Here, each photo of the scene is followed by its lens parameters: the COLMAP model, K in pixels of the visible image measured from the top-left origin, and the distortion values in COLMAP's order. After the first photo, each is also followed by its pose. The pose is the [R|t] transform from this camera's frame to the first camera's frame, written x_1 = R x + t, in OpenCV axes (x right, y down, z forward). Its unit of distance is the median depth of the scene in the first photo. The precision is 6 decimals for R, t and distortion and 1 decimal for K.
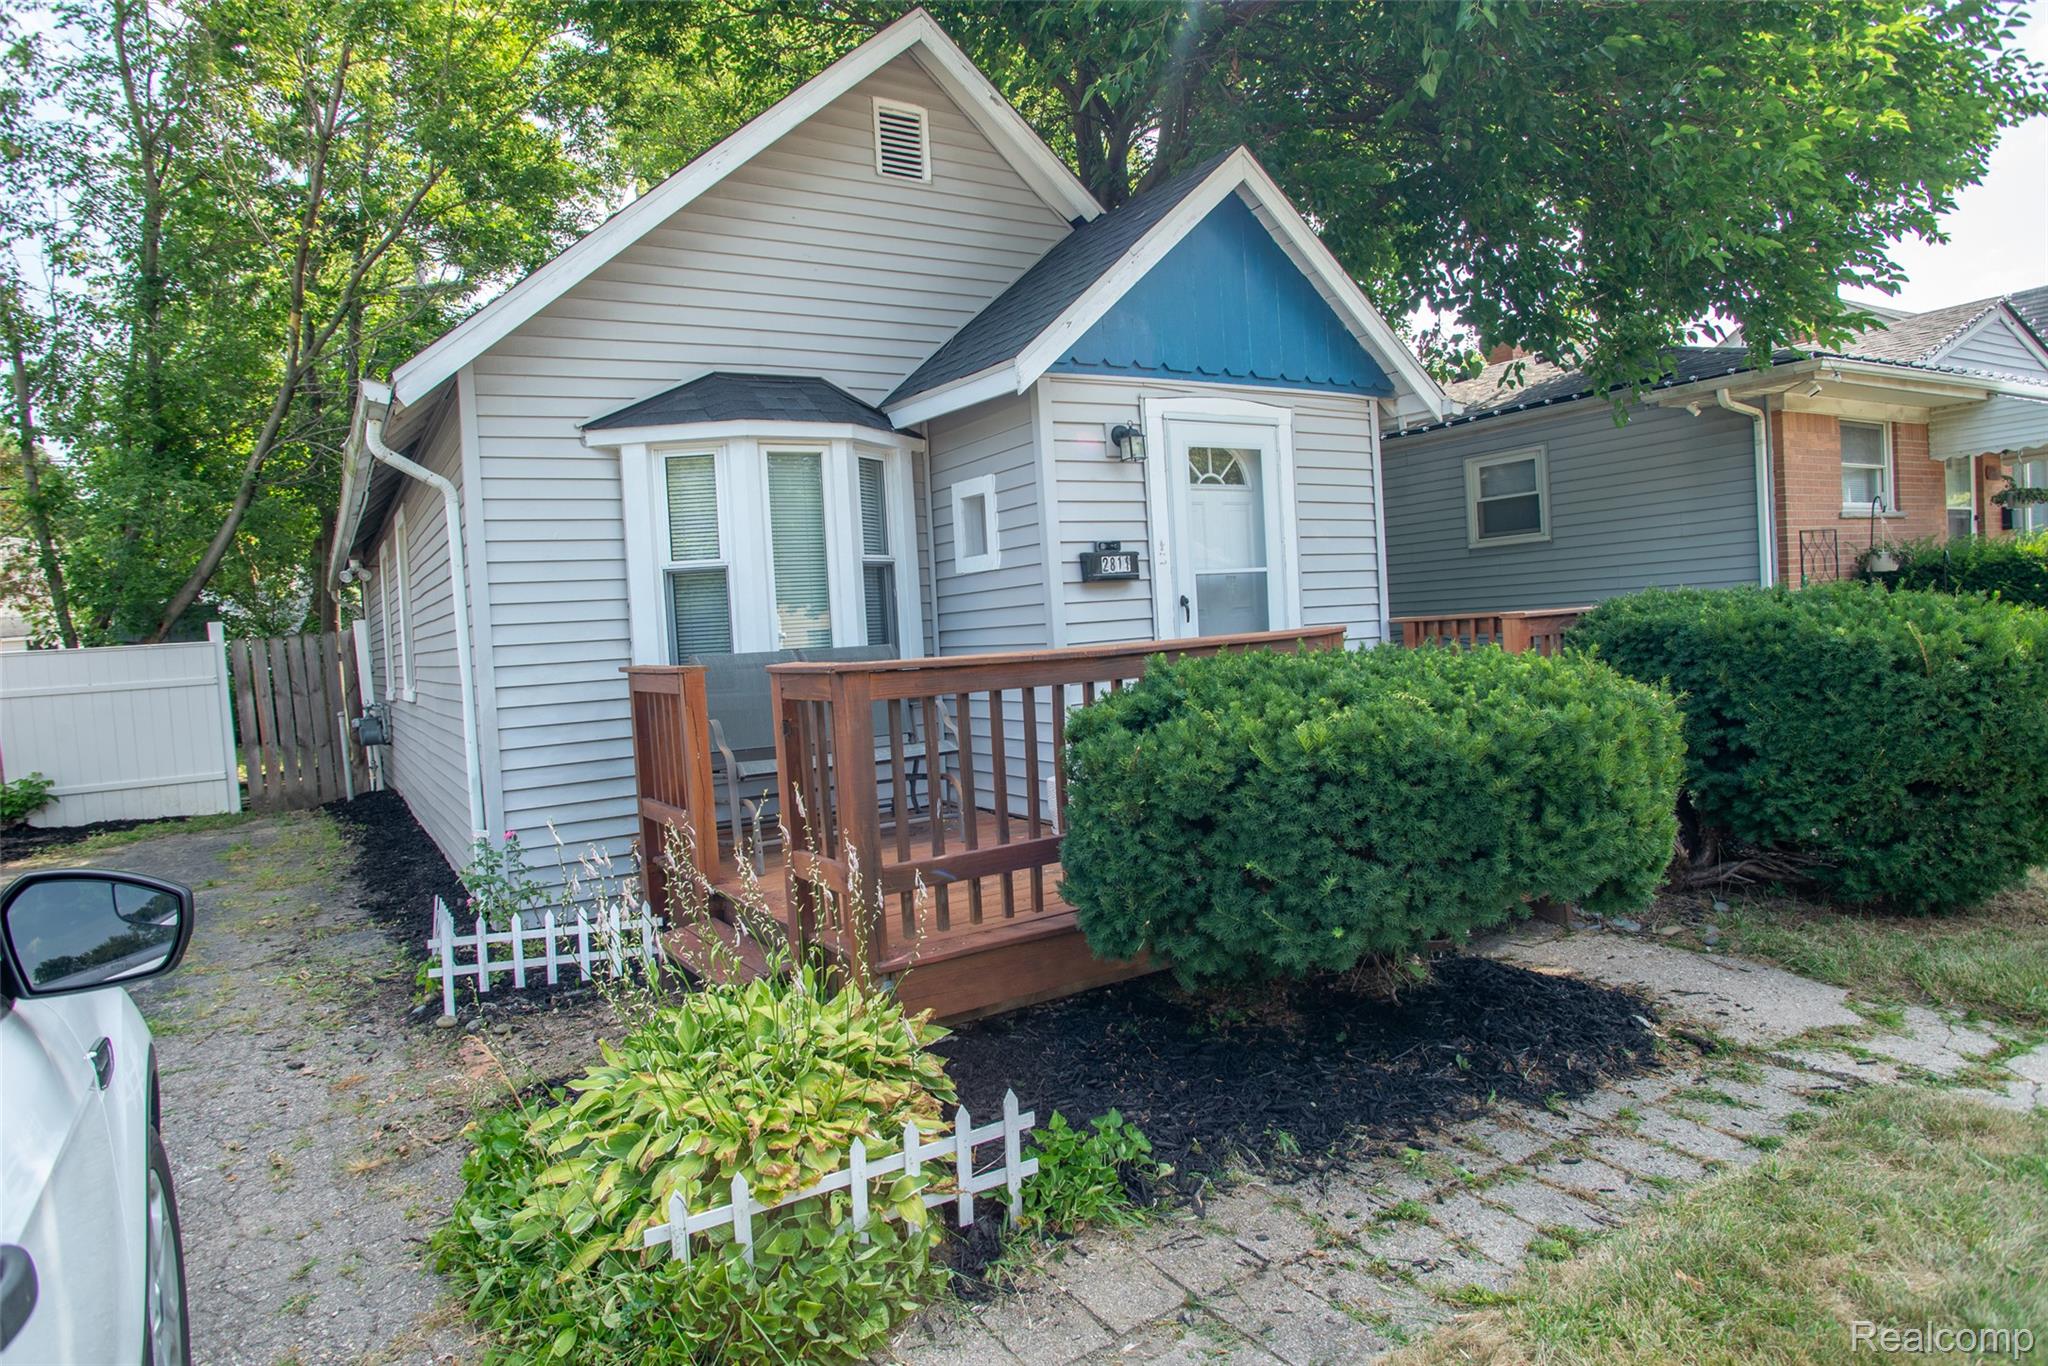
lens RADIAL K [[1167.4, 0, 1024.0], [0, 1167.4, 683.0], [0, 0, 1]] dist [-0.001235, 0.001811]
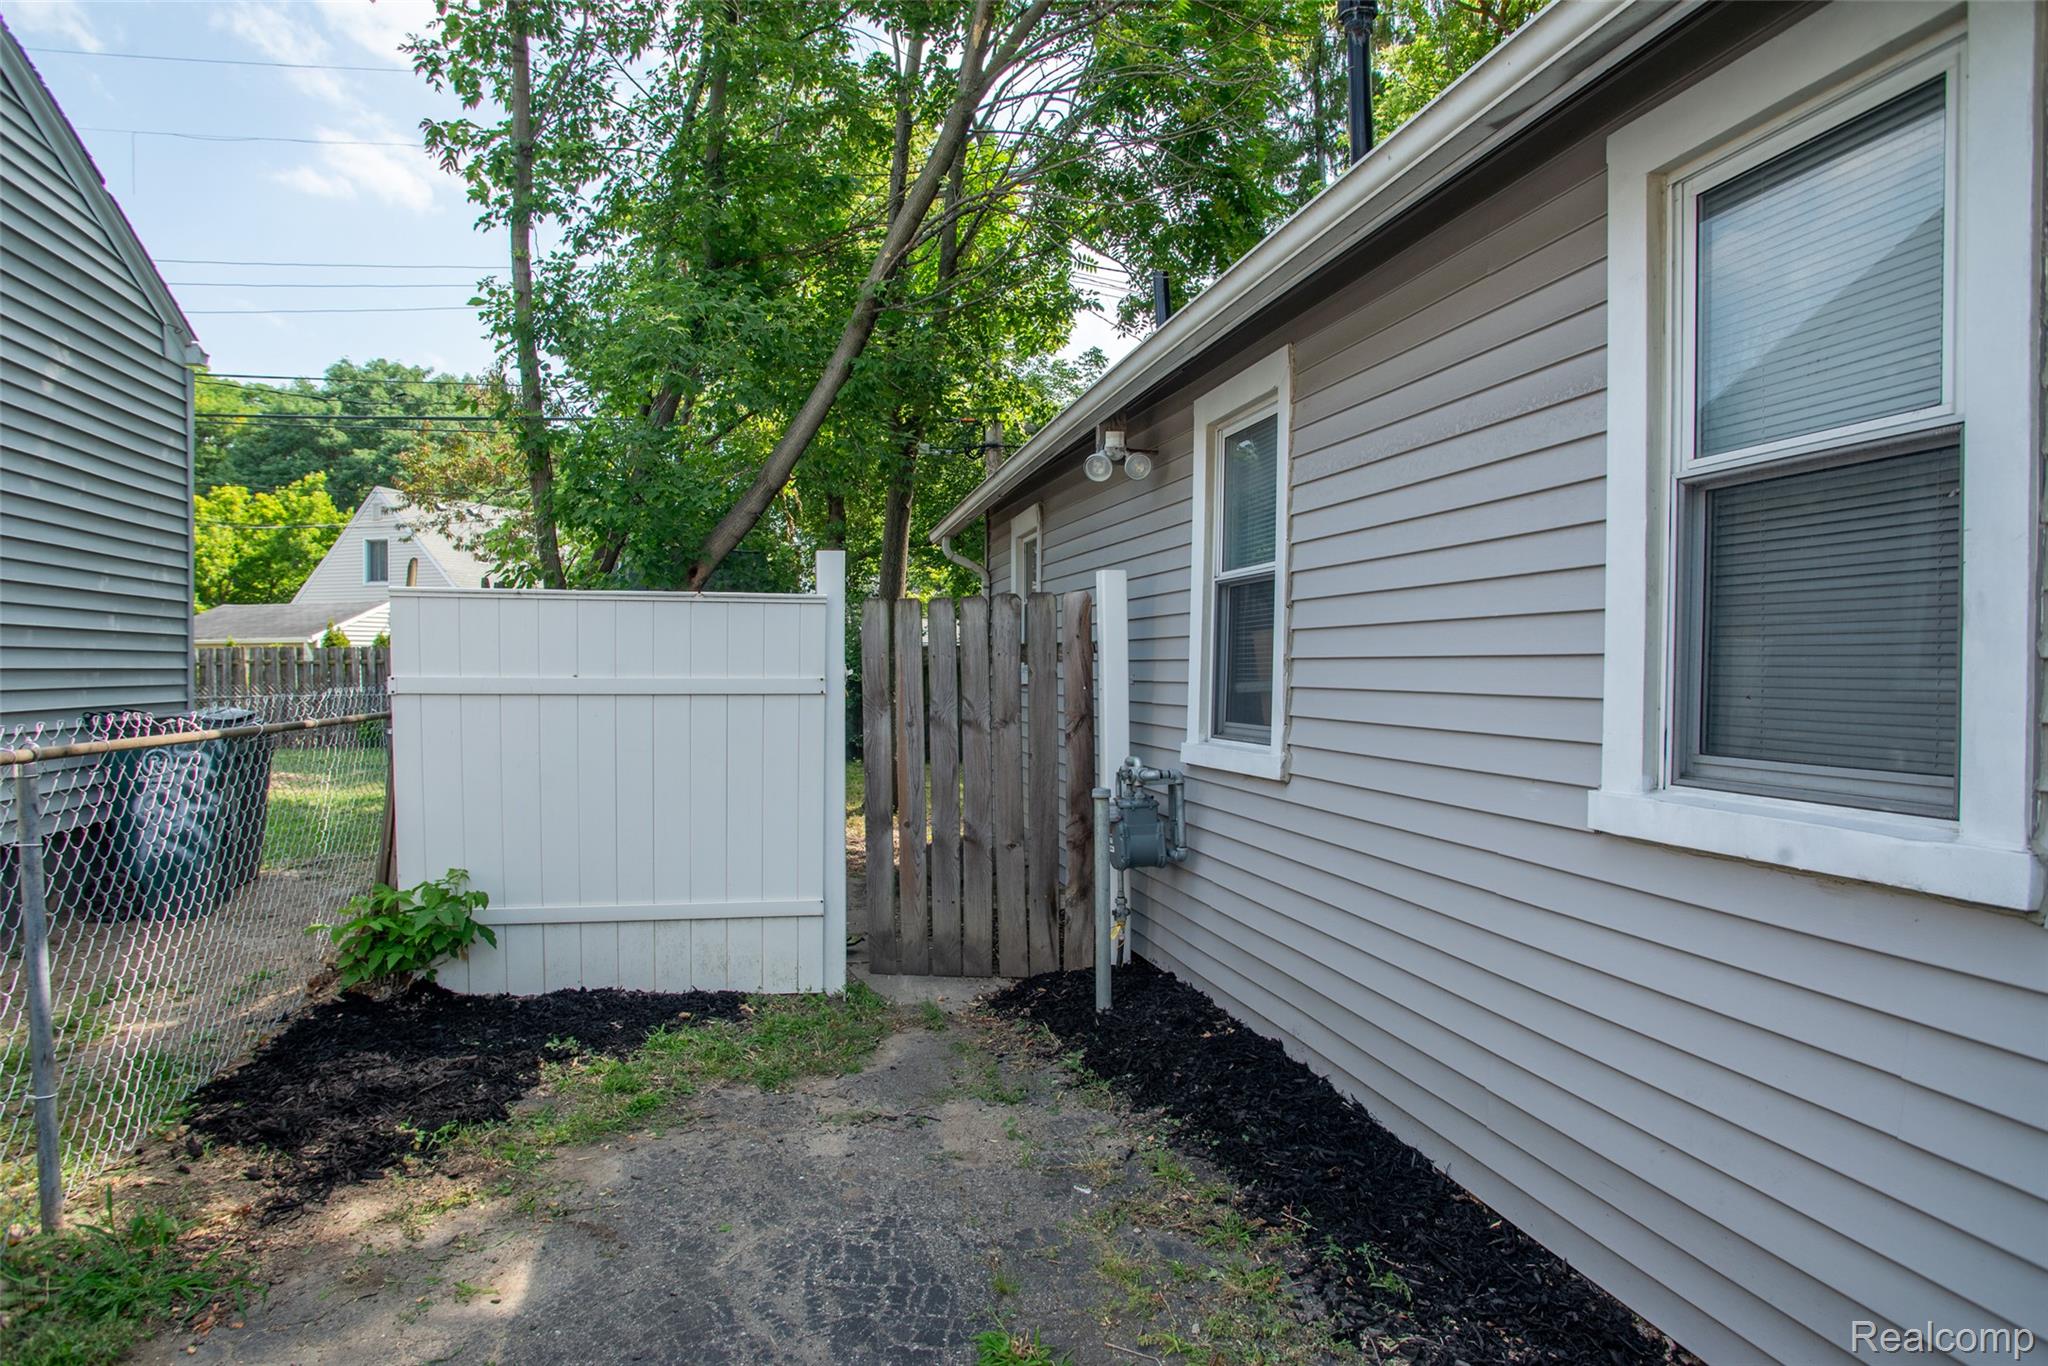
lens RADIAL K [[1167.4, 0, 1024.0], [0, 1167.4, 683.0], [0, 0, 1]] dist [-0.001235, 0.001811]
pose [[0.949617, 0.076213, -0.304005, -0.316389], [-0.083263, 0.996475, -0.010276, -0.003337], [0.302150, 0.035070, 0.952615, 0.394294]]
